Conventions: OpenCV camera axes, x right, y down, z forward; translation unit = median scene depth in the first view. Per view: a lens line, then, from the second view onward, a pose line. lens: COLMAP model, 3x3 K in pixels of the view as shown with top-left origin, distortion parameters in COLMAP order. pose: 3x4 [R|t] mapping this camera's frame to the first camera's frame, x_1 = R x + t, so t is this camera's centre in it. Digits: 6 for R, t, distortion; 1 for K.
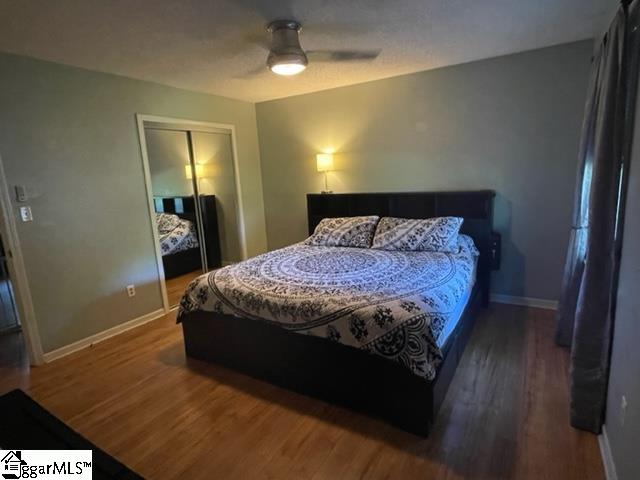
lens RADIAL K [[357.8, 0, 320.0], [0, 357.8, 240.0], [0, 0, 1]] dist [-0.004309, -0.001069]
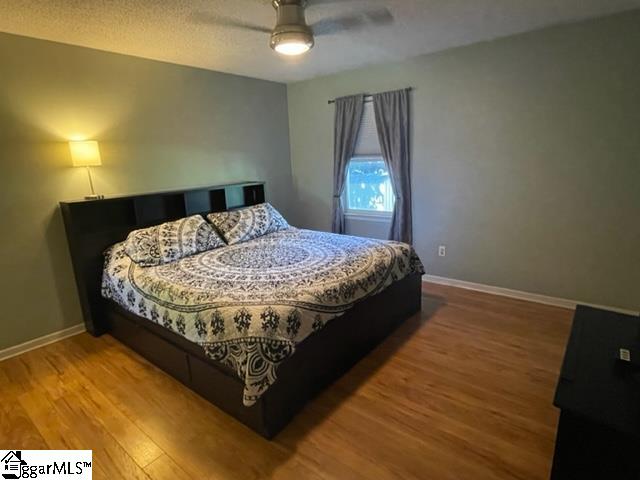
lens RADIAL K [[357.8, 0, 320.0], [0, 357.8, 240.0], [0, 0, 1]] dist [-0.004309, -0.001069]
pose [[0.116040, -0.182742, 0.976289, -0.840800], [0.215796, 0.964088, 0.154809, -0.093671], [-0.969519, 0.192715, 0.151308, 0.677960]]
